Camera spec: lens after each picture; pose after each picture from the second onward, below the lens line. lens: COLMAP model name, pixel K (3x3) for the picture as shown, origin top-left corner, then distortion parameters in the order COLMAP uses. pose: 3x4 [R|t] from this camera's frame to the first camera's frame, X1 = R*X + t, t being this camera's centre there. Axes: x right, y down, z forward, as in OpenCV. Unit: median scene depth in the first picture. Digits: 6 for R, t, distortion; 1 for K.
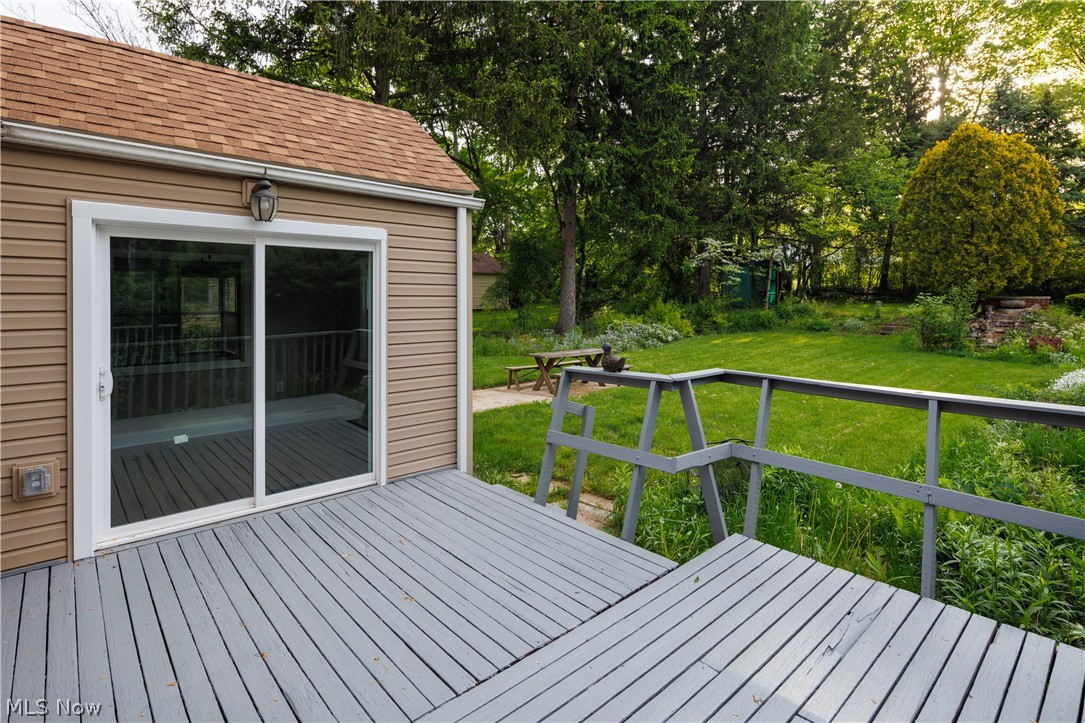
lens RADIAL K [[536.9, 0, 543.0], [0, 536.9, 300.0], [0, 0, 1]] dist [0.000038, -0.000285]
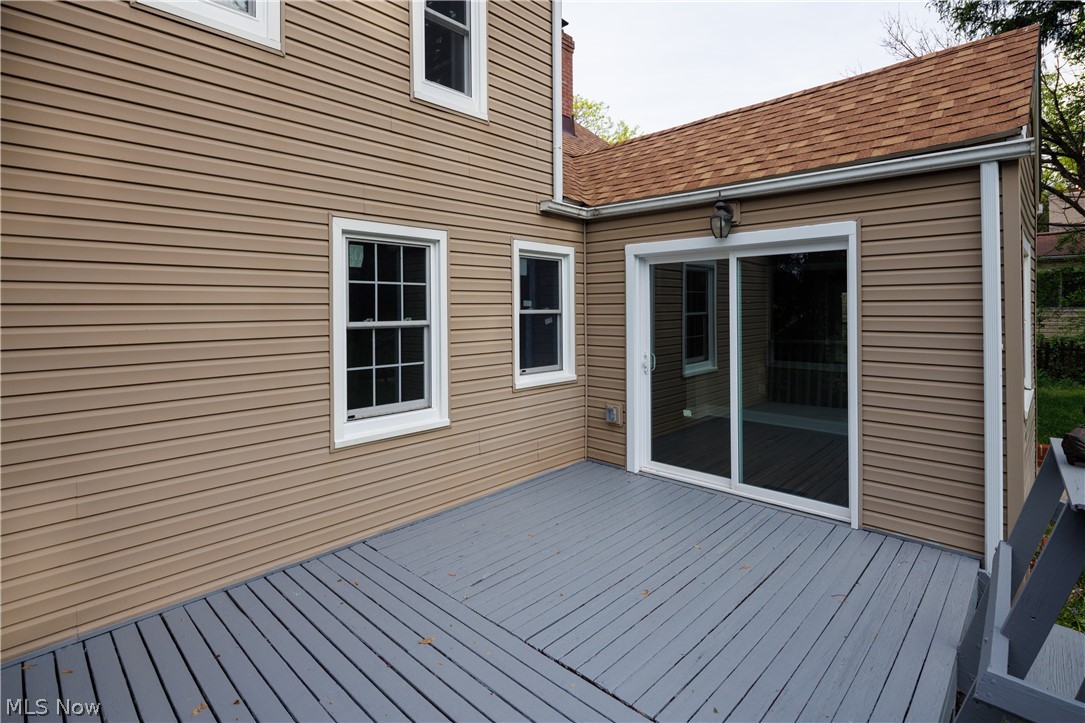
lens RADIAL K [[526.8, 0, 543.0], [0, 526.8, 306.4], [0, 0, 1]] dist [-0.000342, -0.000049]
pose [[0.074639, -0.000605, -0.997210, 0.549604], [0.007627, 0.999971, -0.000035, -0.004085], [0.997181, -0.007603, 0.074641, 0.520215]]
